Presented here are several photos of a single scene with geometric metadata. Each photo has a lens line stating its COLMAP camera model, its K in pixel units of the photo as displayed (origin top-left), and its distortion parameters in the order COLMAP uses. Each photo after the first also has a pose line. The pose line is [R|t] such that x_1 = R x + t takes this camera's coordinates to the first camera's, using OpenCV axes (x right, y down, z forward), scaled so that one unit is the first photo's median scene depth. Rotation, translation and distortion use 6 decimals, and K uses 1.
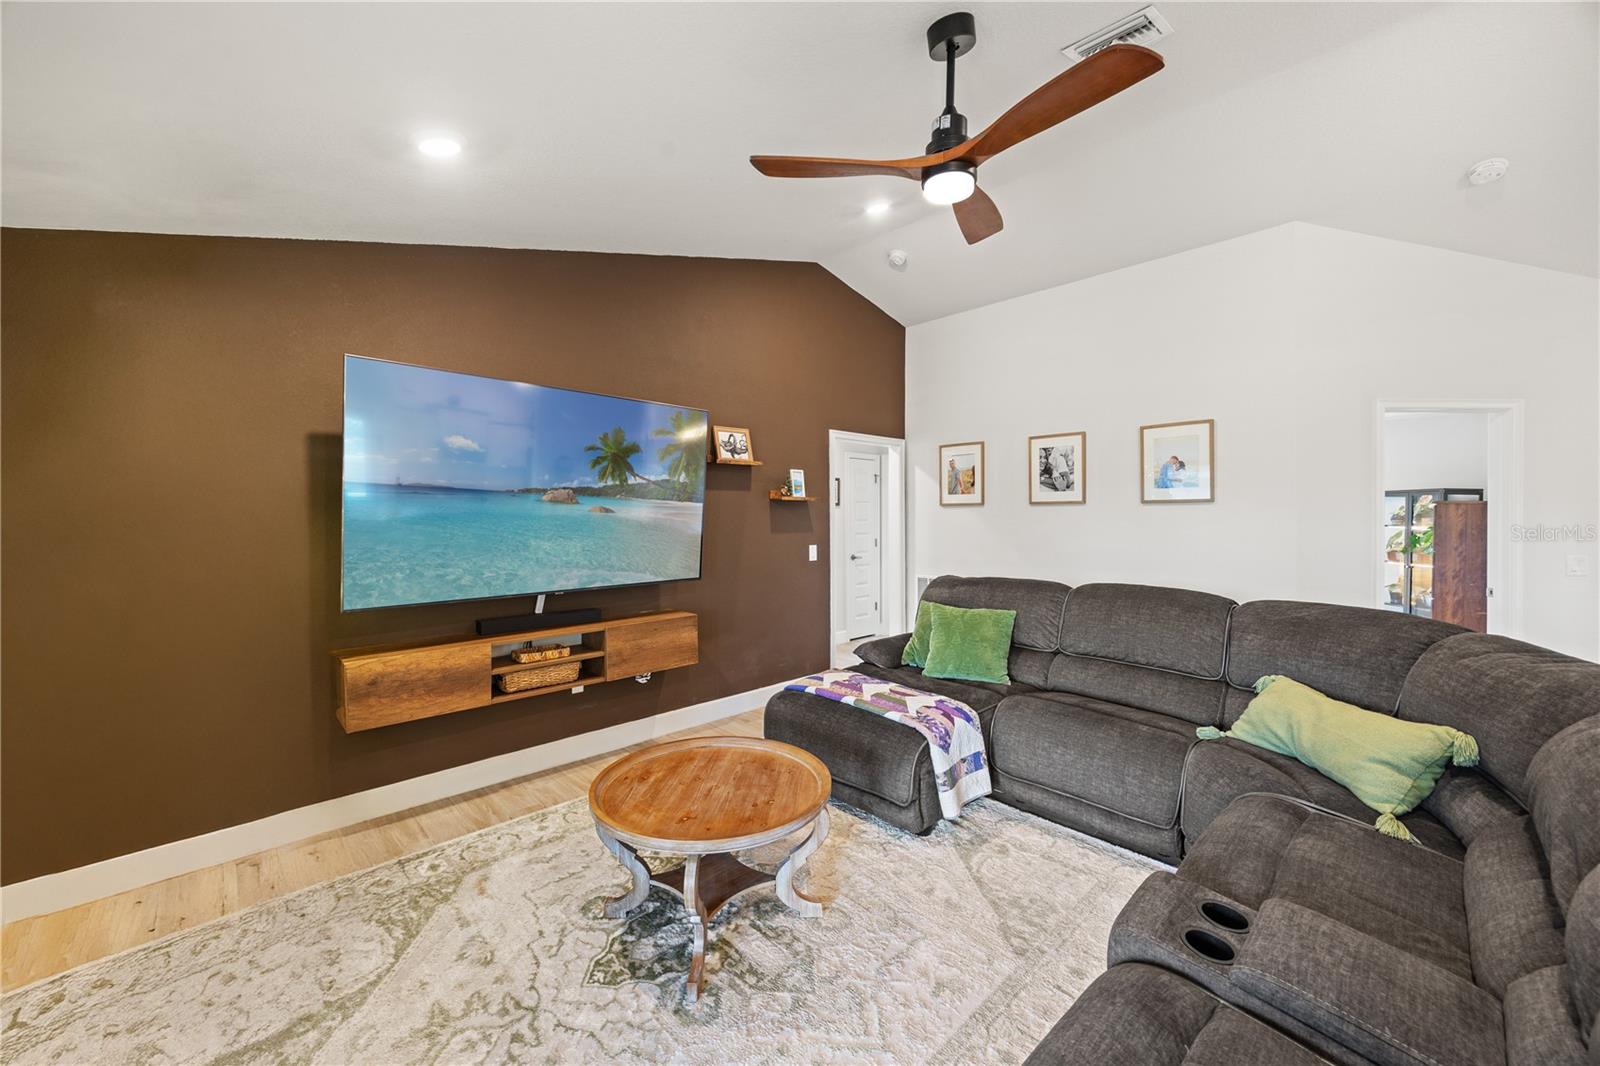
lens RADIAL K [[631.5, 0, 814.0], [0, 631.5, 517.4], [0, 0, 1]] dist [0.003873, 0.001392]
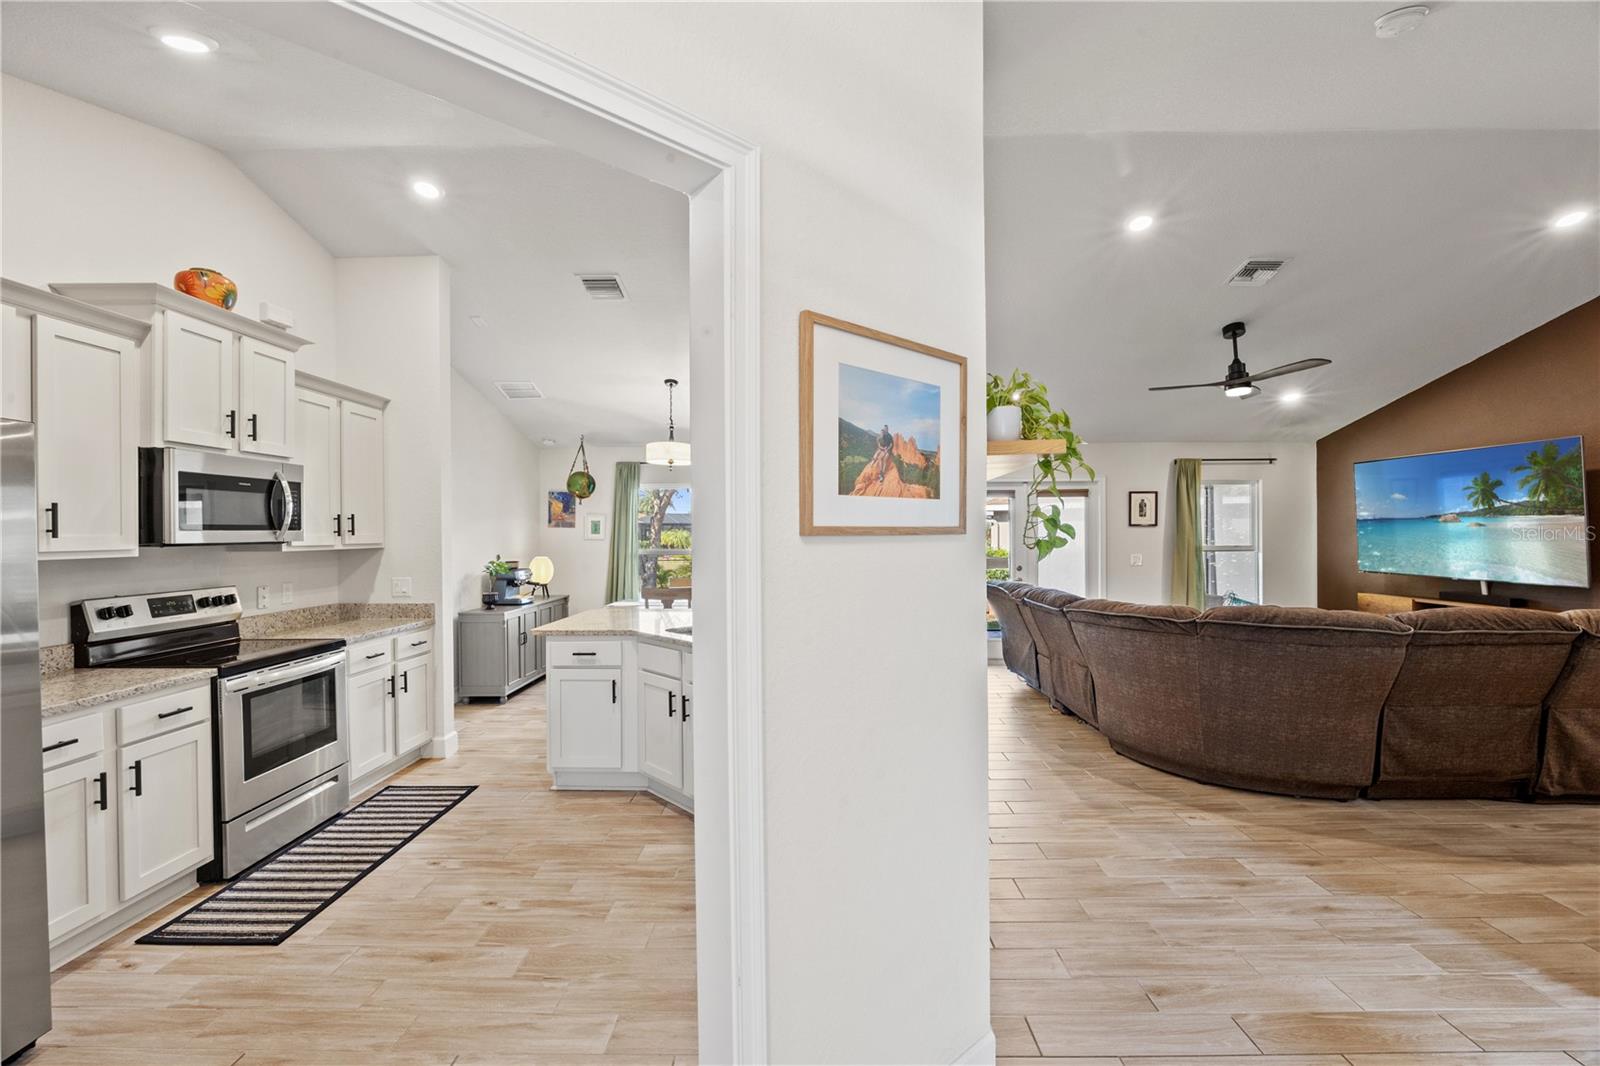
lens RADIAL K [[683.9, 0, 791.4], [0, 683.9, 539.0], [0, 0, 1]] dist [-0.012789, 0.000202]
pose [[-0.706684, 0.011531, -0.707436, 1.481963], [0.001401, 0.999888, 0.014899, -0.005516], [0.707528, 0.009537, -0.706621, 0.769831]]
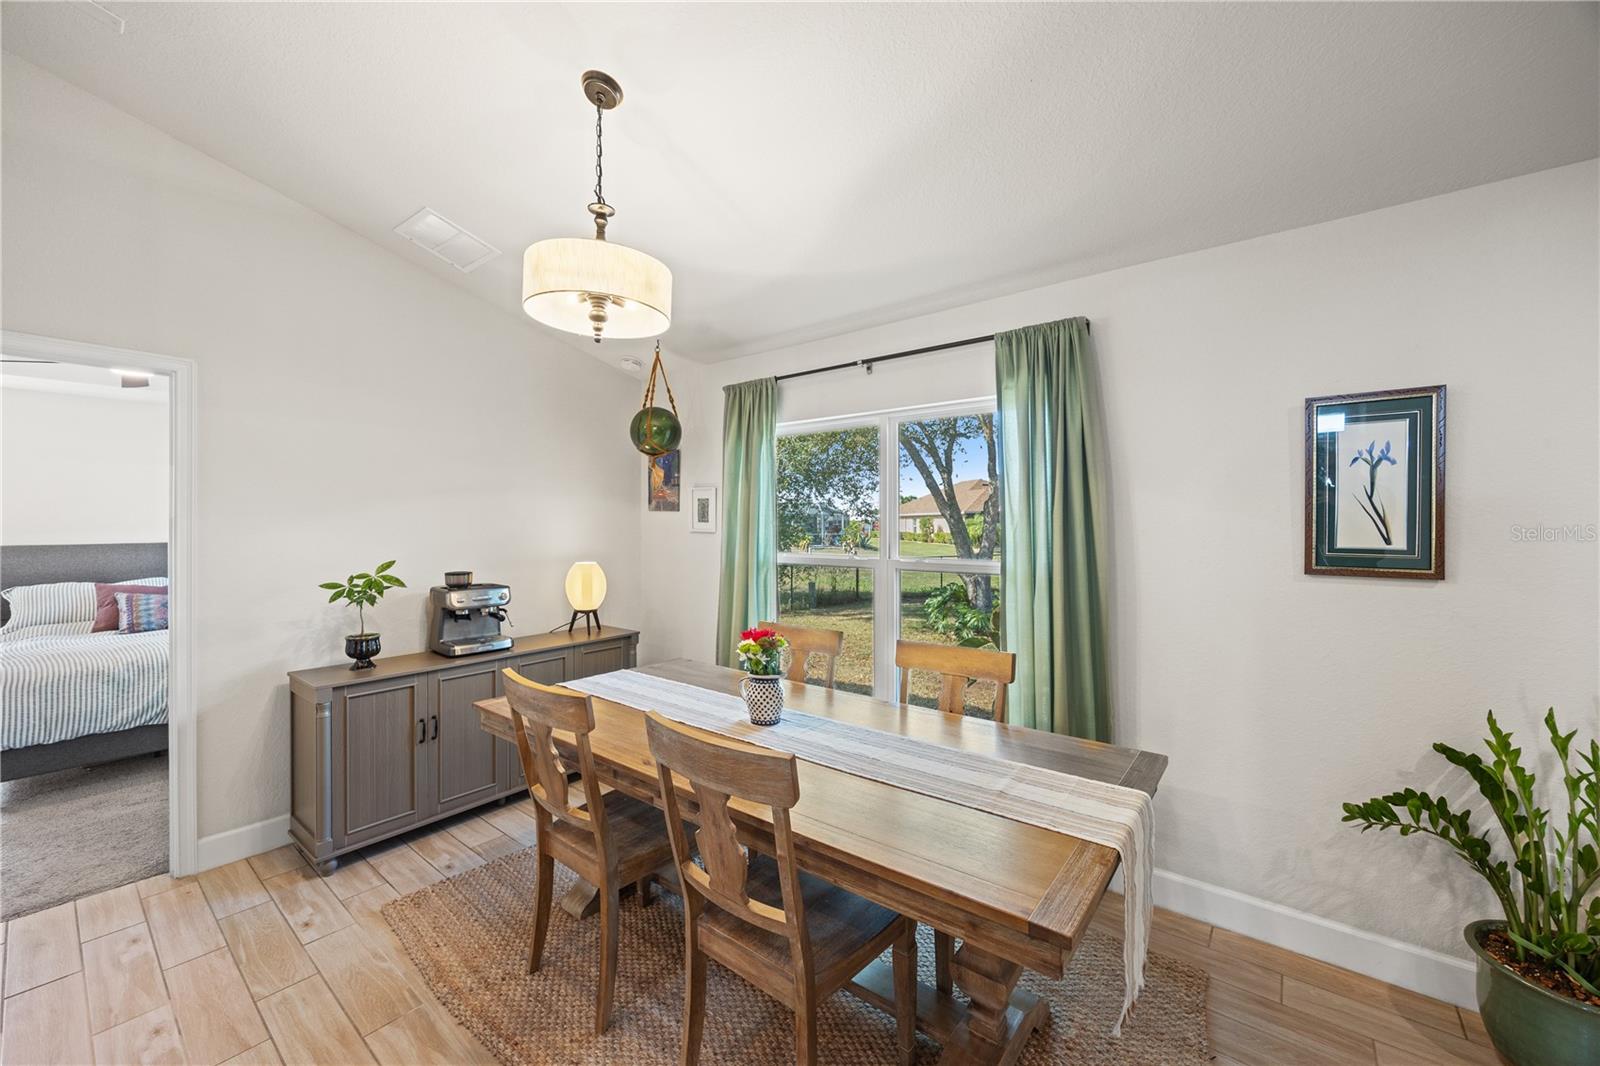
lens RADIAL K [[631.5, 0, 799.8], [0, 631.5, 520.5], [0, 0, 1]] dist [0.003873, 0.001392]
pose [[-0.991654, 0.001508, -0.128922, 0.590780], [0.001177, 0.999996, 0.002642, 0.001919], [0.128925, 0.002468, -0.991651, 0.090558]]
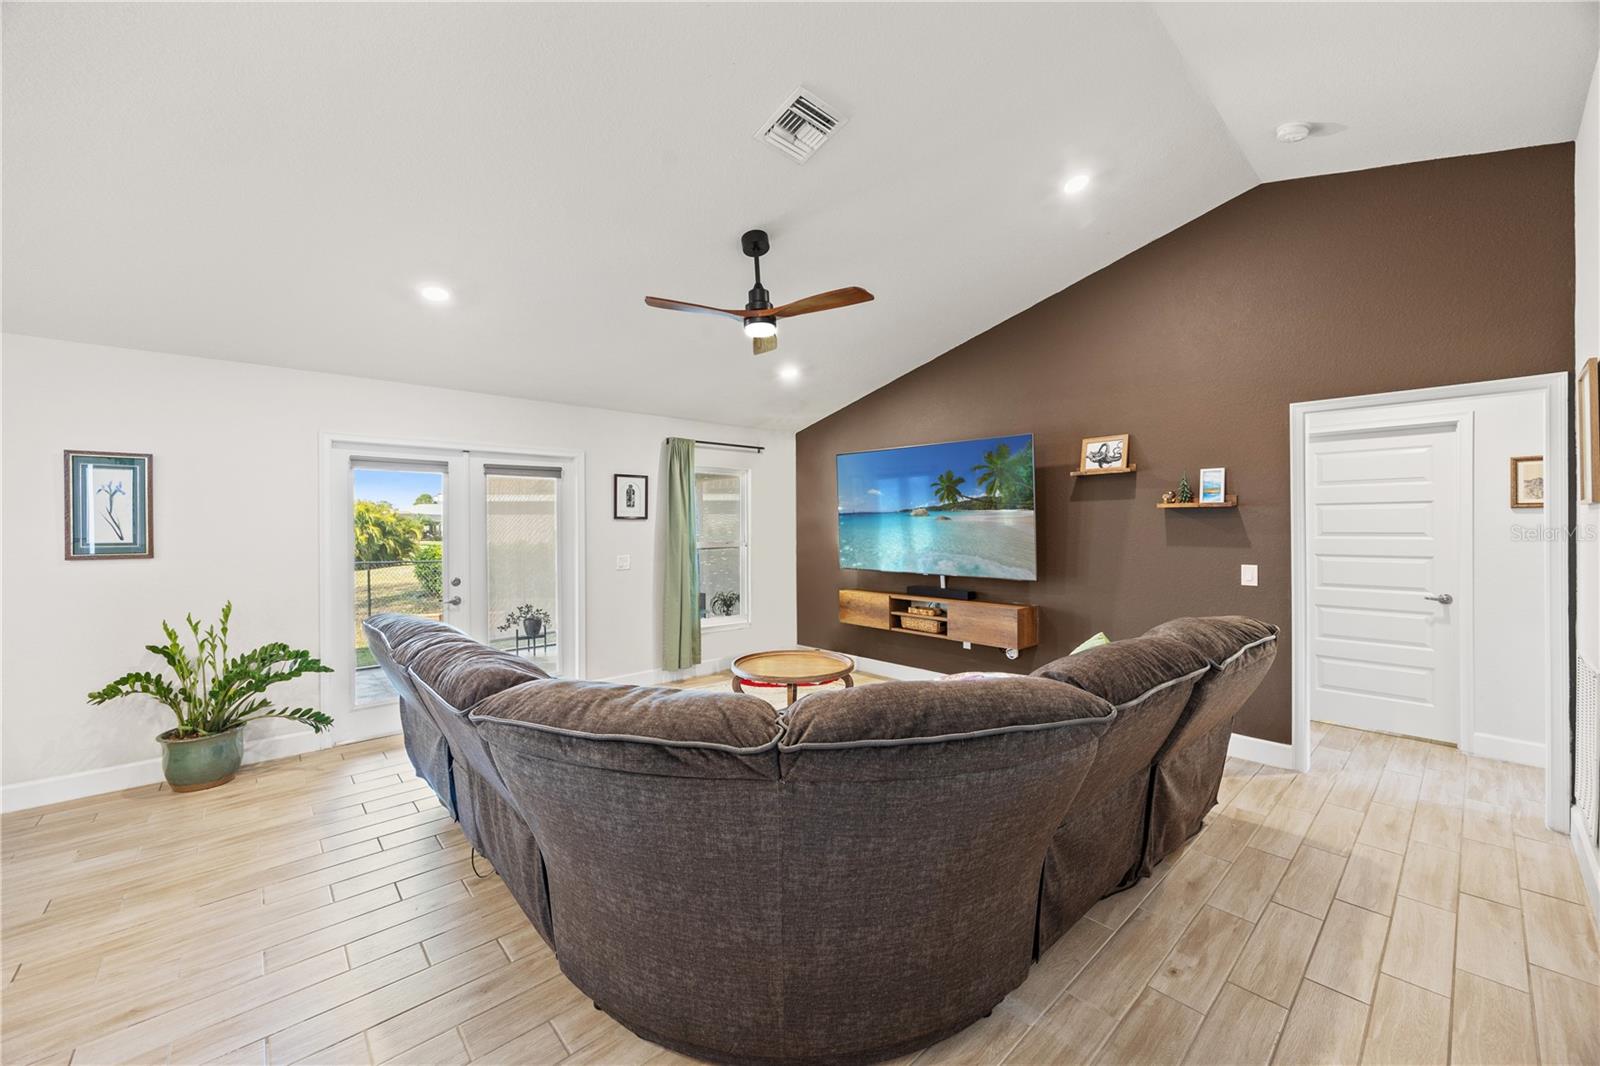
lens RADIAL K [[631.5, 0, 814.0], [0, 631.5, 529.2], [0, 0, 1]] dist [0.003873, 0.001392]
pose [[-0.015525, 0.008376, -0.999844, 0.893251], [-0.004094, 0.999956, 0.008440, -0.003313], [0.999871, 0.004224, -0.015490, 0.567150]]
